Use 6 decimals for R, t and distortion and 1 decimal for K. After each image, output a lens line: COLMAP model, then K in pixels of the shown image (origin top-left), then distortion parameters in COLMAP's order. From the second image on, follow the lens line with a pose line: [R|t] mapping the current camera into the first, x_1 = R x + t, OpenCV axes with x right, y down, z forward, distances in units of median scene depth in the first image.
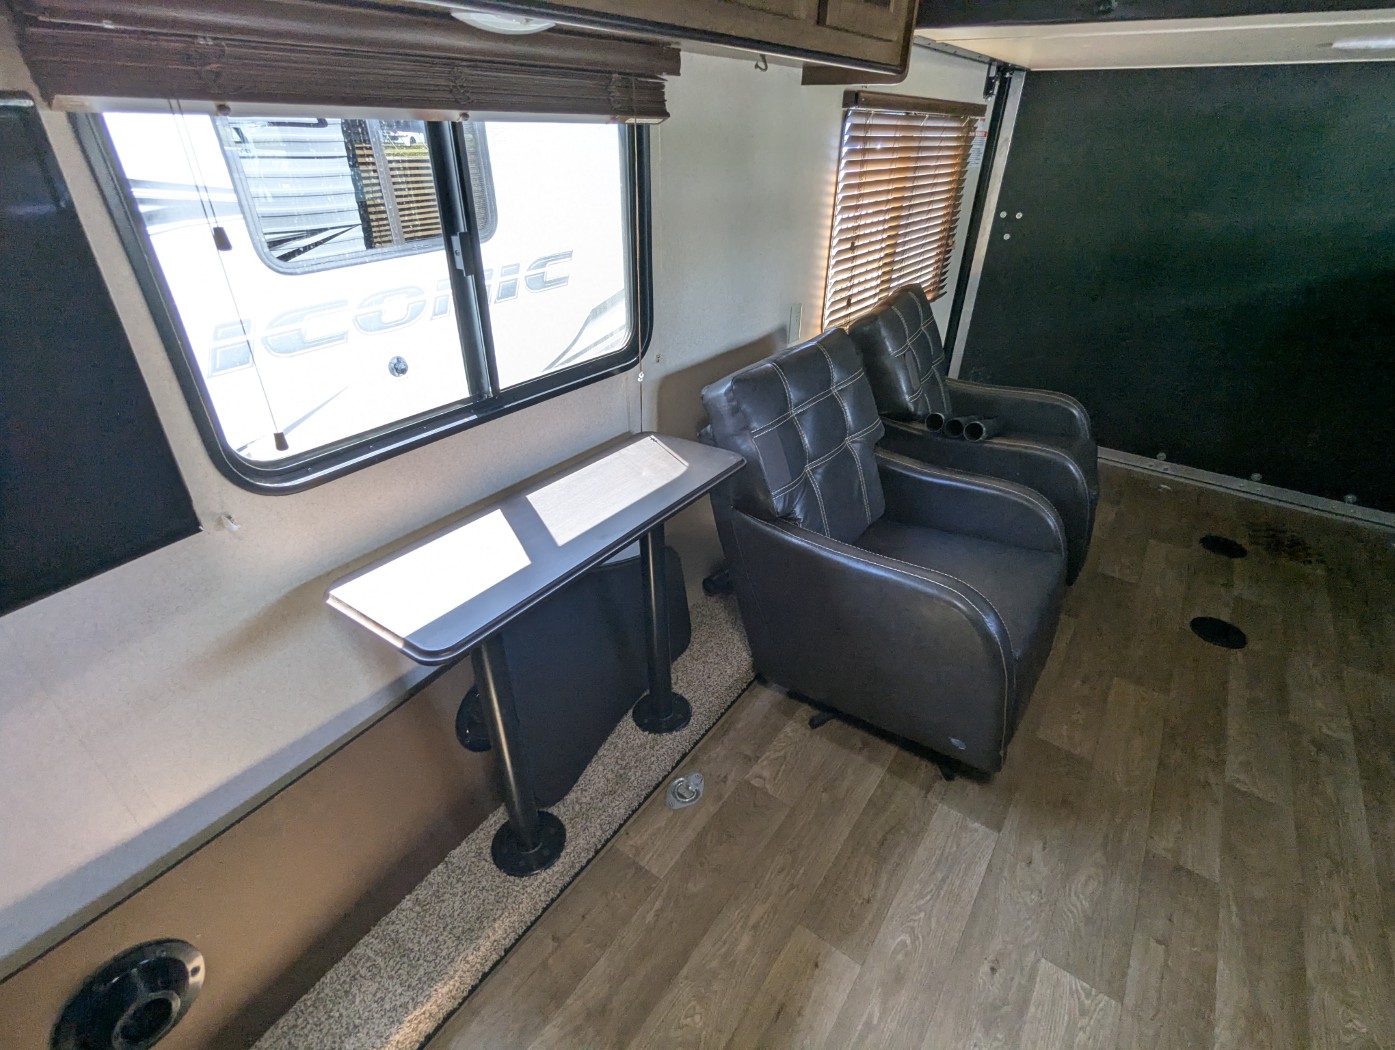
lens RADIAL K [[664.4, 0, 693.6], [0, 664.4, 525.1], [0, 0, 1]] dist [-0.003223, 0.002665]
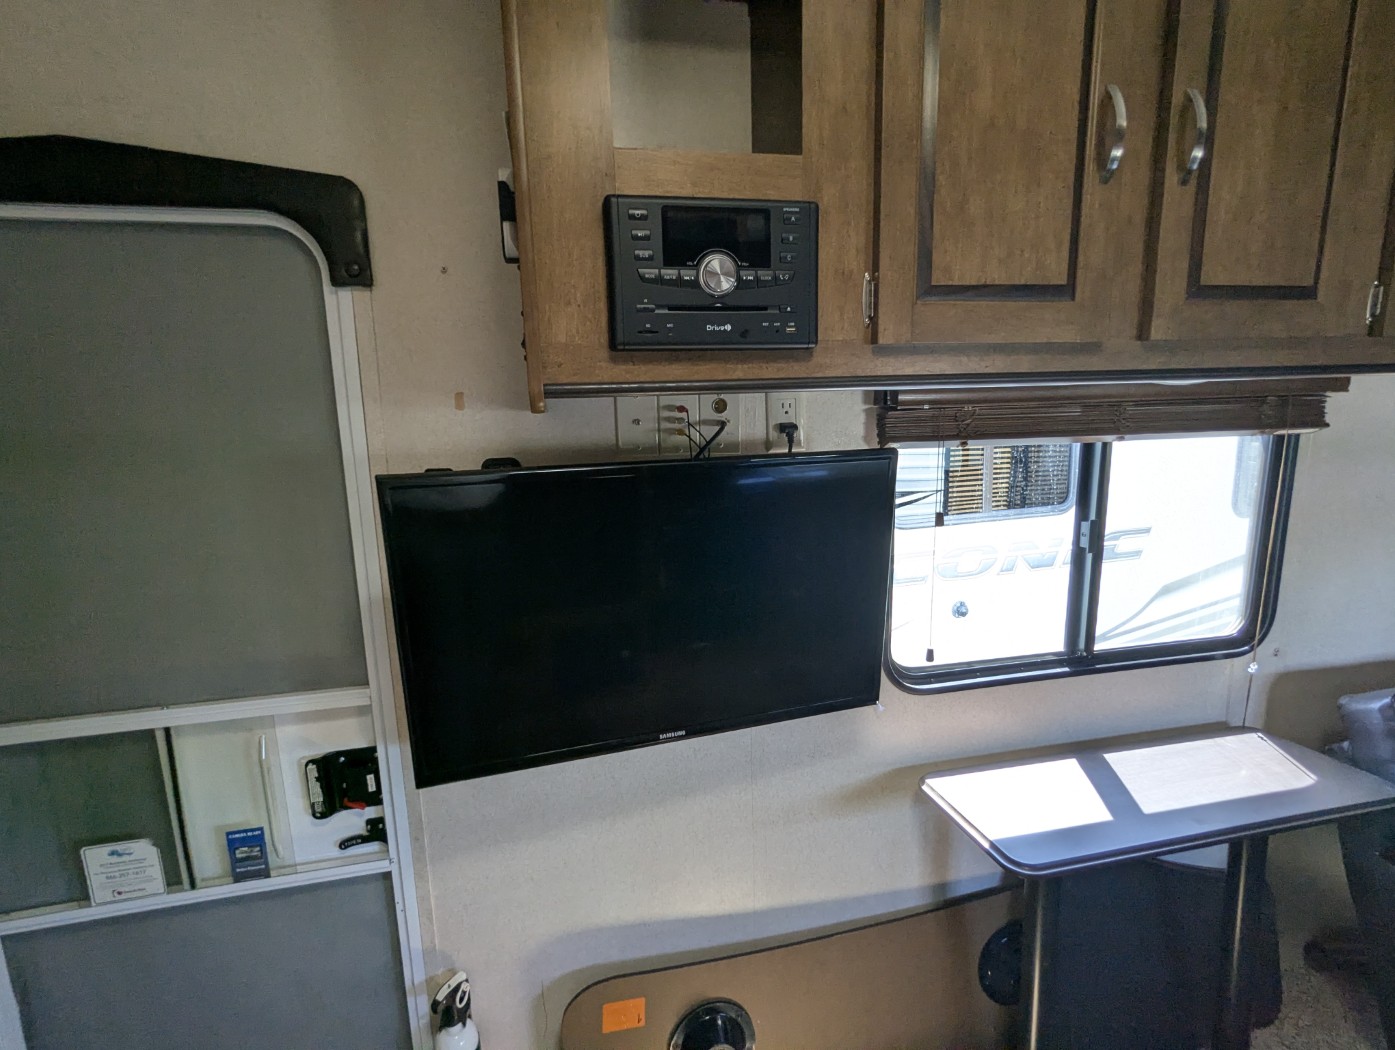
lens RADIAL K [[664.4, 0, 694.0], [0, 664.4, 528.7], [0, 0, 1]] dist [-0.003223, 0.002665]
pose [[0.741932, 0.088382, -0.664624, -0.056295], [-0.314902, 0.921073, -0.229046, 0.056314], [0.591924, 0.379228, 0.711205, -0.198482]]
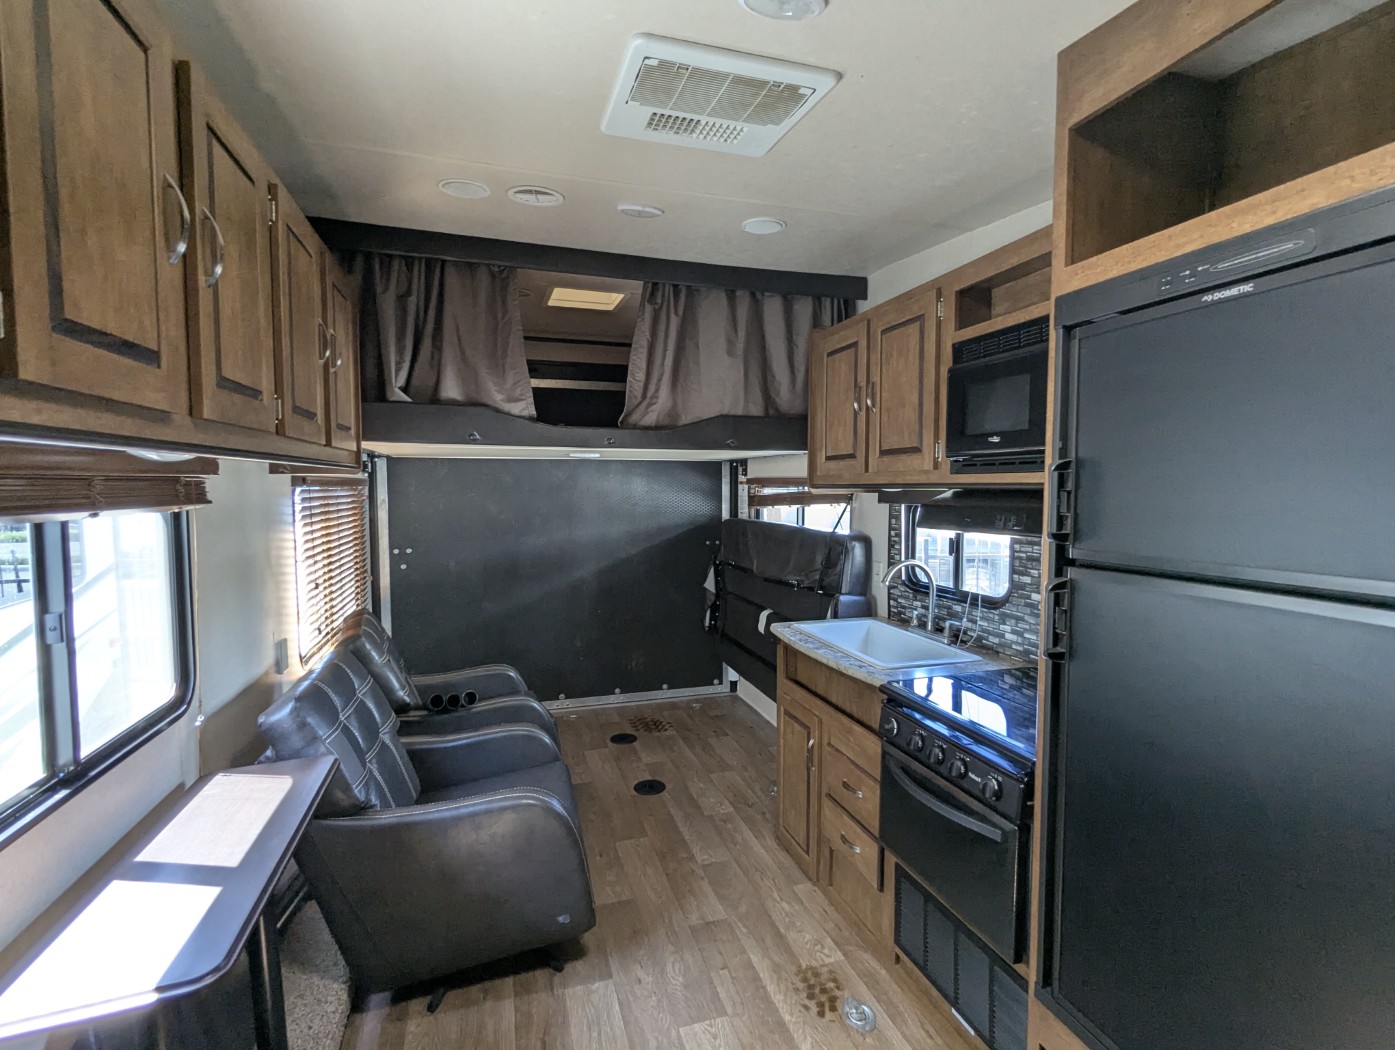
lens RADIAL K [[664.4, 0, 697.9], [0, 664.4, 525.4], [0, 0, 1]] dist [-0.003223, 0.002665]
pose [[0.599287, -0.063530, 0.798009, -0.398113], [0.420771, 0.873038, -0.246487, 0.088223], [-0.681034, 0.483496, 0.549932, -0.229353]]
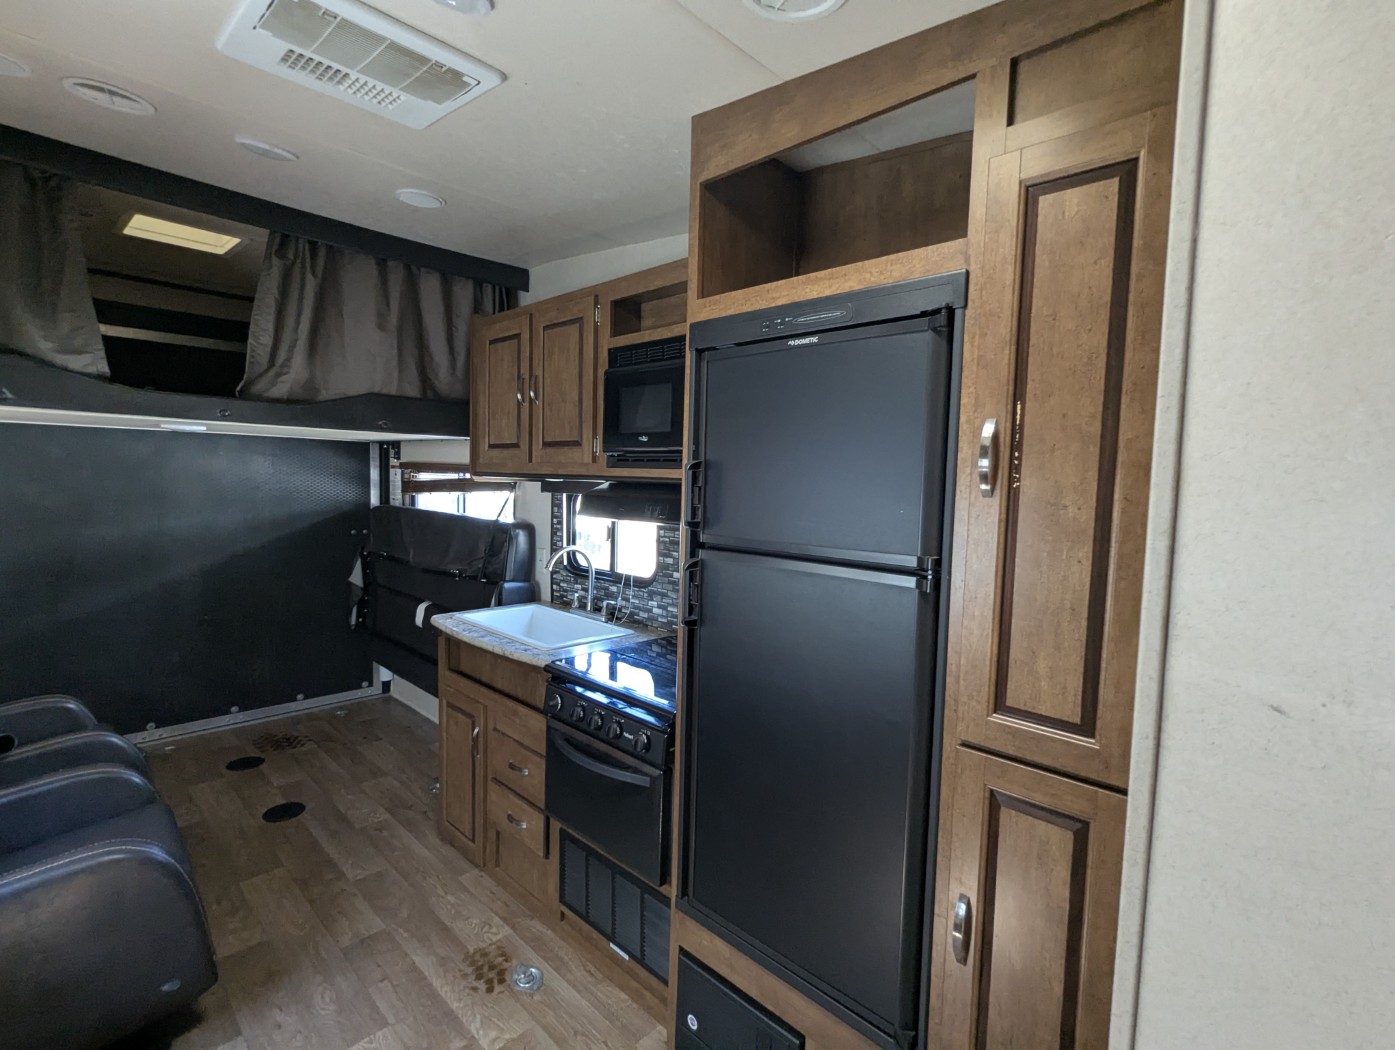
lens RADIAL K [[664.4, 0, 699.3], [0, 664.4, 526.7], [0, 0, 1]] dist [-0.003223, 0.002665]
pose [[0.140997, -0.085738, 0.986290, -0.449608], [0.487184, 0.873277, 0.006267, 0.087716], [-0.861842, 0.479622, 0.164900, -0.244941]]
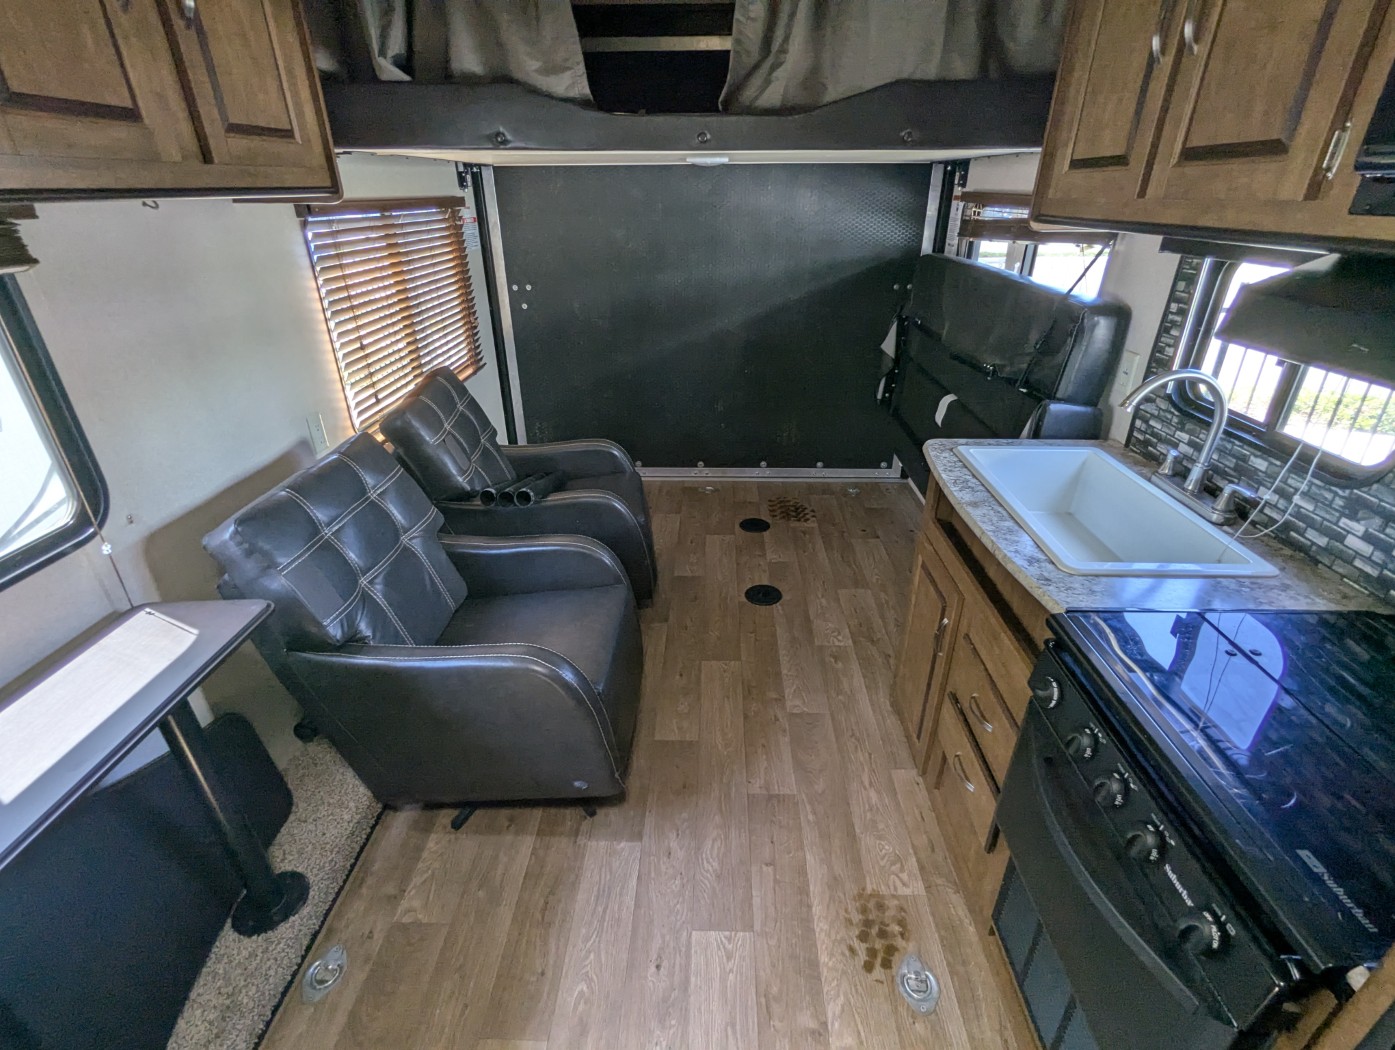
lens RADIAL K [[664.4, 0, 695.4], [0, 664.4, 526.0], [0, 0, 1]] dist [-0.003223, 0.002665]
pose [[0.826478, -0.272041, 0.492876, 0.126576], [0.304840, 0.952294, 0.014445, -0.032052], [-0.473293, 0.138309, 0.869980, -0.093489]]
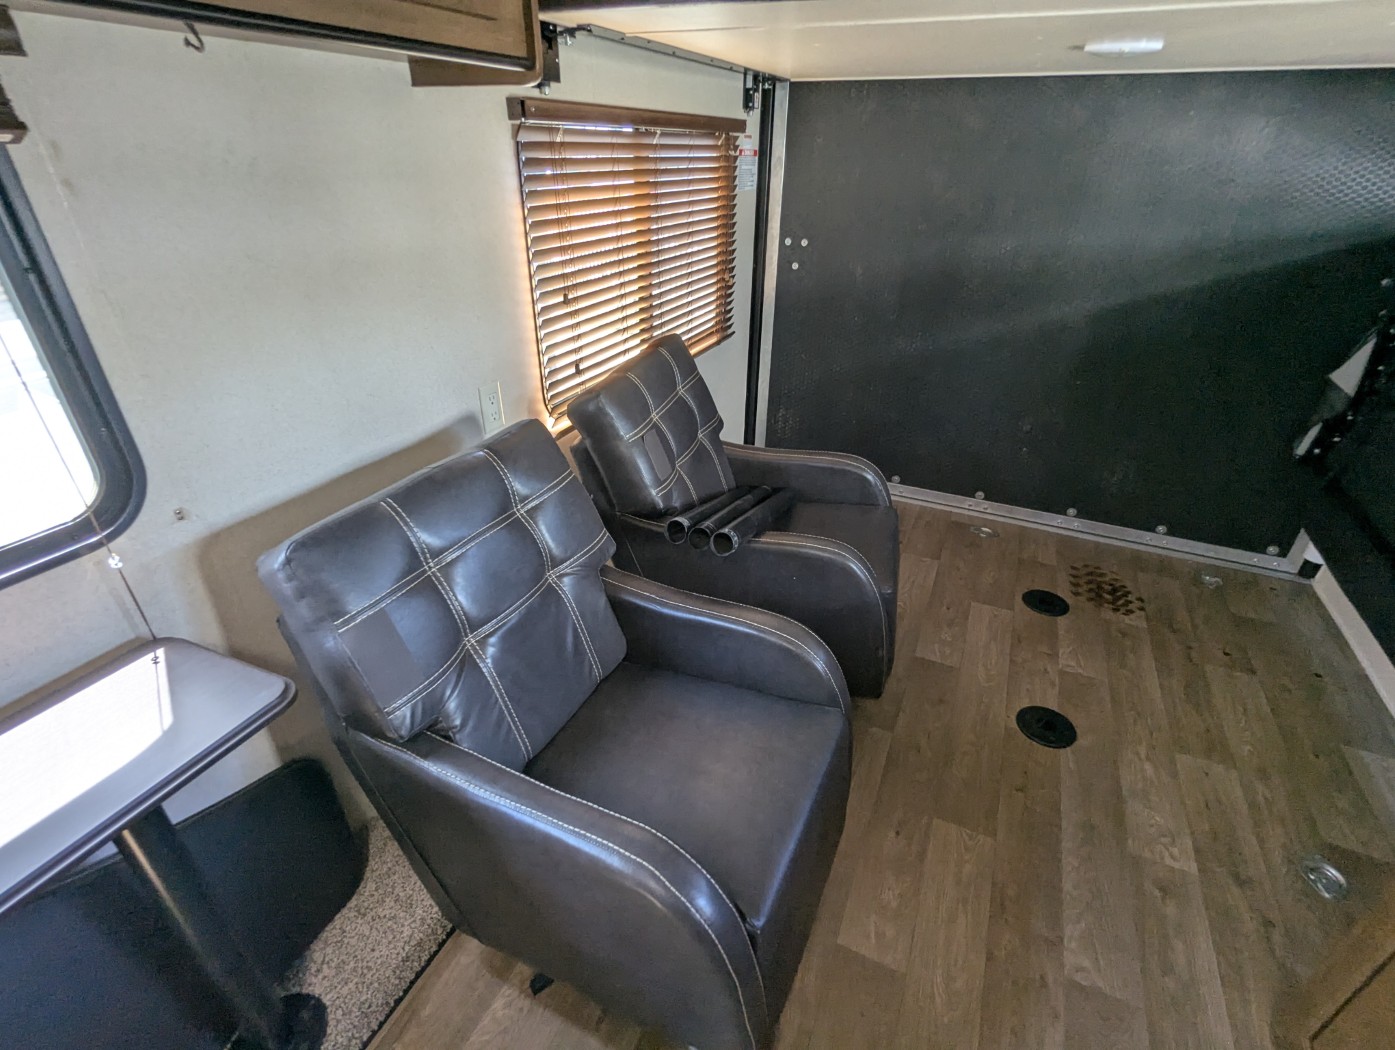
lens RADIAL K [[664.4, 0, 695.5], [0, 664.4, 523.0], [0, 0, 1]] dist [-0.003223, 0.002665]
pose [[0.981263, -0.097180, 0.166369, 0.322168], [0.100840, 0.994809, -0.013673, -0.188153], [-0.164176, 0.030193, 0.985969, 0.310890]]
